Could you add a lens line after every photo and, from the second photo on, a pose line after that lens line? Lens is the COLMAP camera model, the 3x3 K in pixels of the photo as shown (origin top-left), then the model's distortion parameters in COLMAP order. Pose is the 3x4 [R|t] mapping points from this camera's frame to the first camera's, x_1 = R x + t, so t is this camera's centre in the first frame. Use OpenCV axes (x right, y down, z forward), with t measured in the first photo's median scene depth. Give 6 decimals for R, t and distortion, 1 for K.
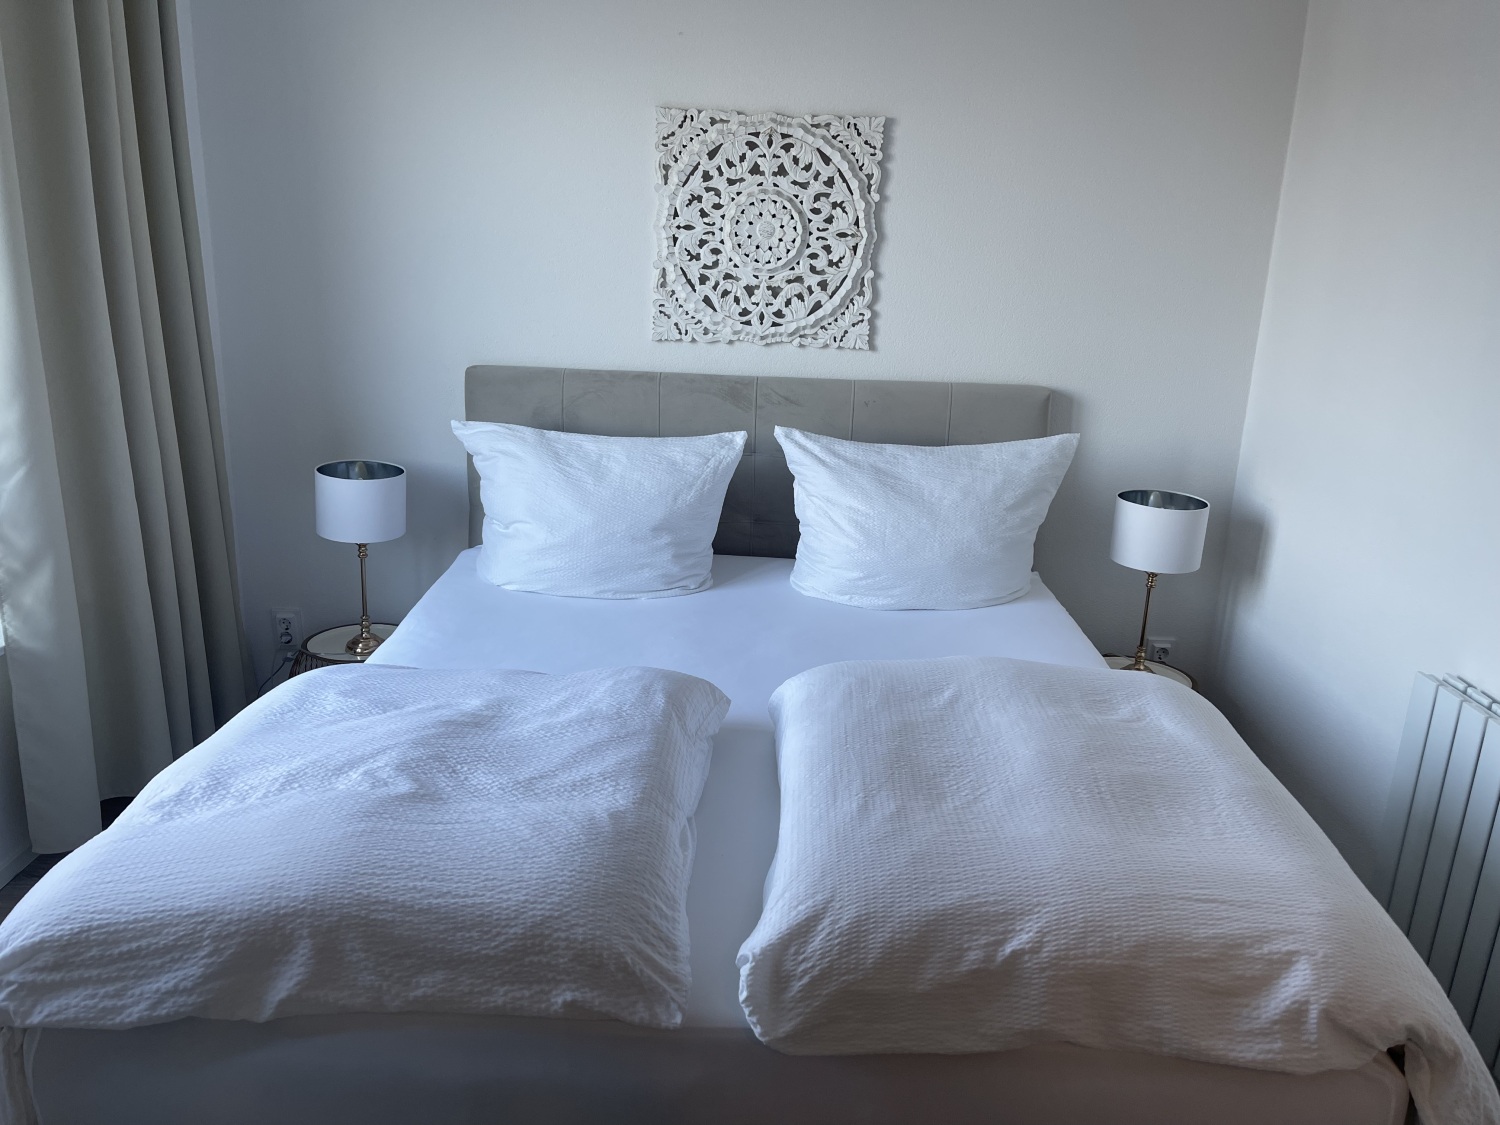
lens RADIAL K [[1137.2, 0, 749.8], [0, 1137.2, 562.3], [0, 0, 1]] dist [0.043108, -0.051218]
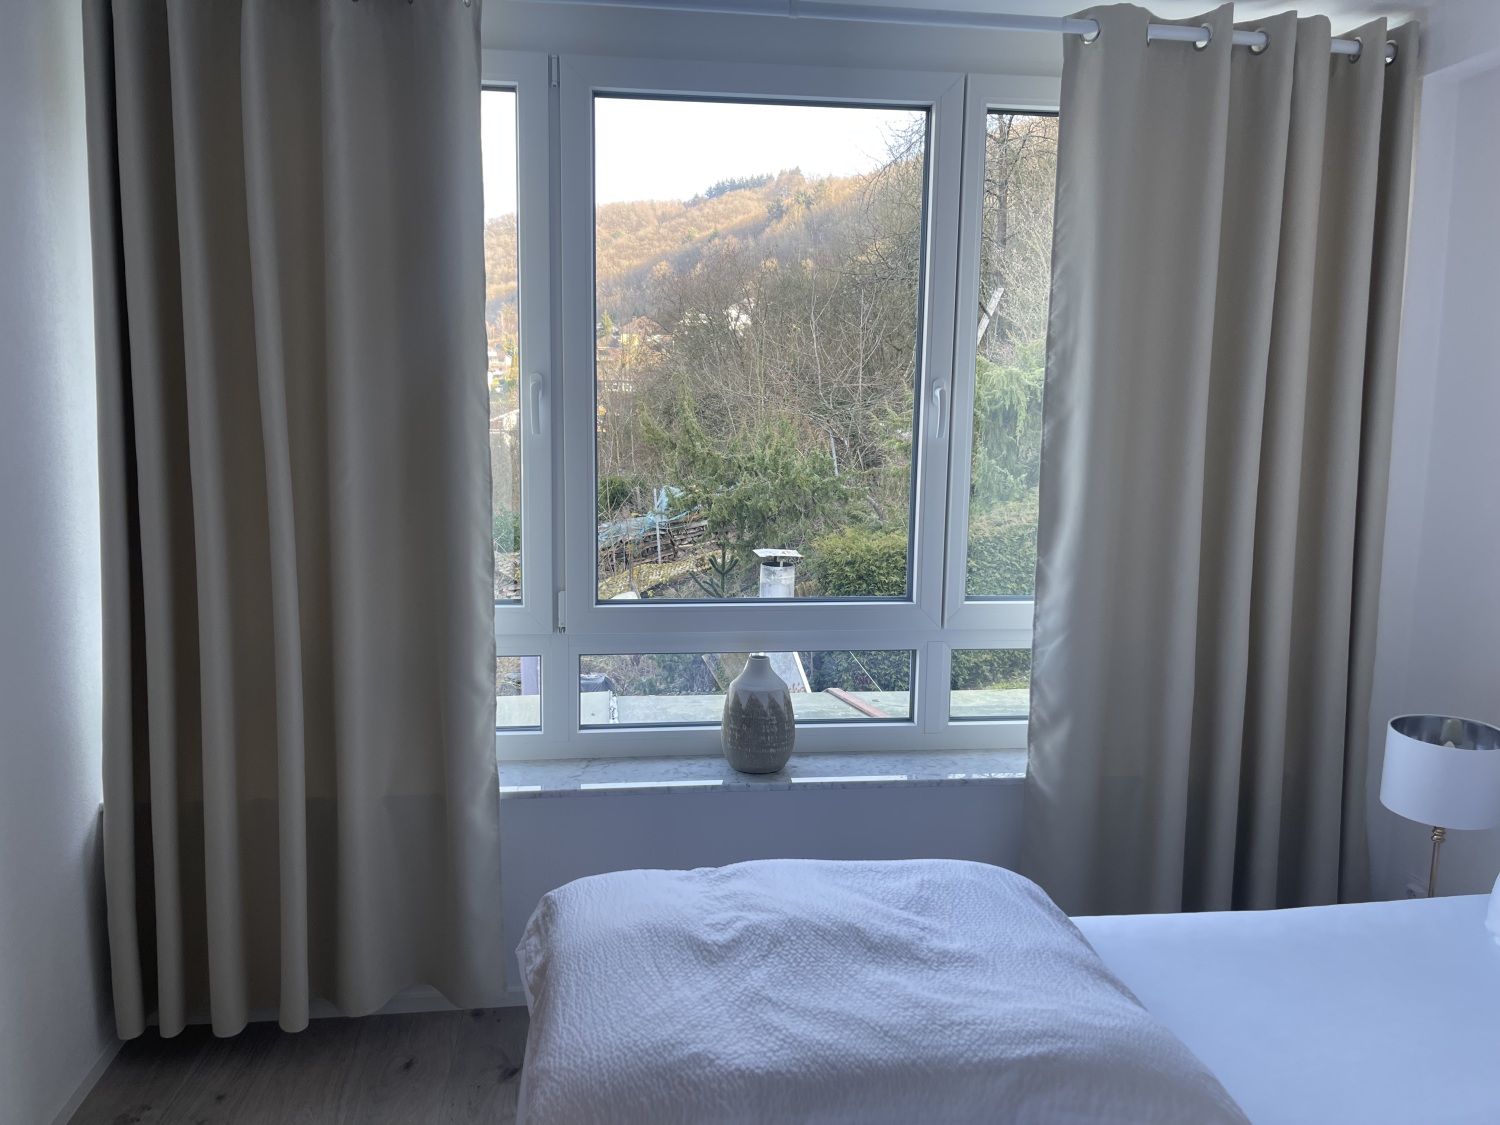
lens RADIAL K [[1137.2, 0, 751.6], [0, 1137.2, 559.7], [0, 0, 1]] dist [0.043108, -0.051218]
pose [[0.173950, 0.111735, -0.978395, 0.637961], [-0.294412, 0.954001, 0.056605, -0.188450], [0.939714, 0.278204, 0.198845, 0.662405]]
